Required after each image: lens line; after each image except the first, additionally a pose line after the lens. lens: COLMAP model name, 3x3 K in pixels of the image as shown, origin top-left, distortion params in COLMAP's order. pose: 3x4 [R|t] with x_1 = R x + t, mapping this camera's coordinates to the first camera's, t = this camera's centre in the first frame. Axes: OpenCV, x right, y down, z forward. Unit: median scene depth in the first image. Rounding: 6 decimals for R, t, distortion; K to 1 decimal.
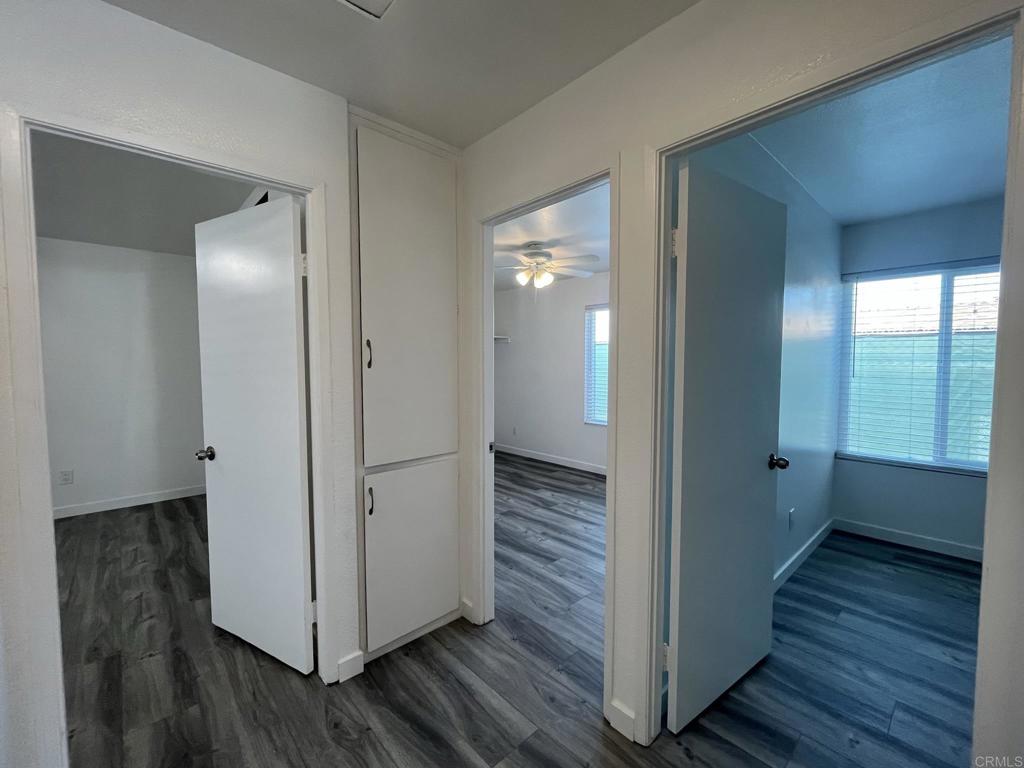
lens RADIAL K [[431.5, 0, 507.5], [0, 431.5, 387.3], [0, 0, 1]] dist [-0.002490, 0.000591]
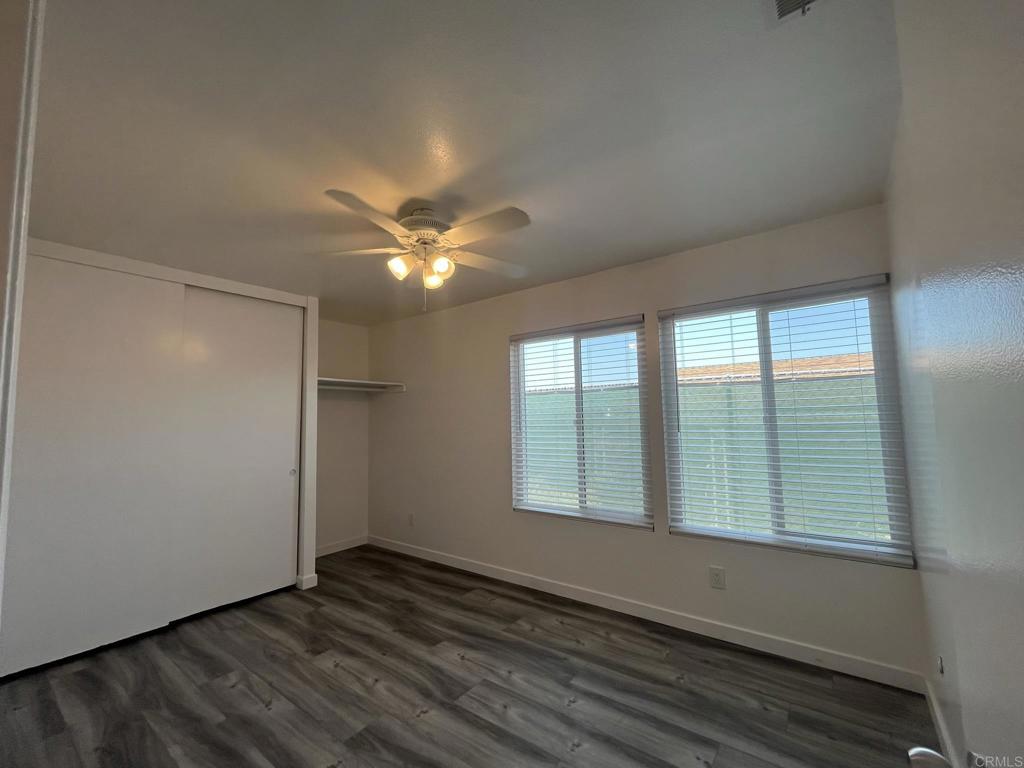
lens RADIAL K [[431.5, 0, 510.7], [0, 431.5, 388.7], [0, 0, 1]] dist [-0.002490, 0.000591]
pose [[0.983467, -0.007430, 0.180937, 0.067918], [0.030370, 0.991774, -0.124350, -0.021481], [-0.178525, 0.127789, 0.975602, 0.403371]]
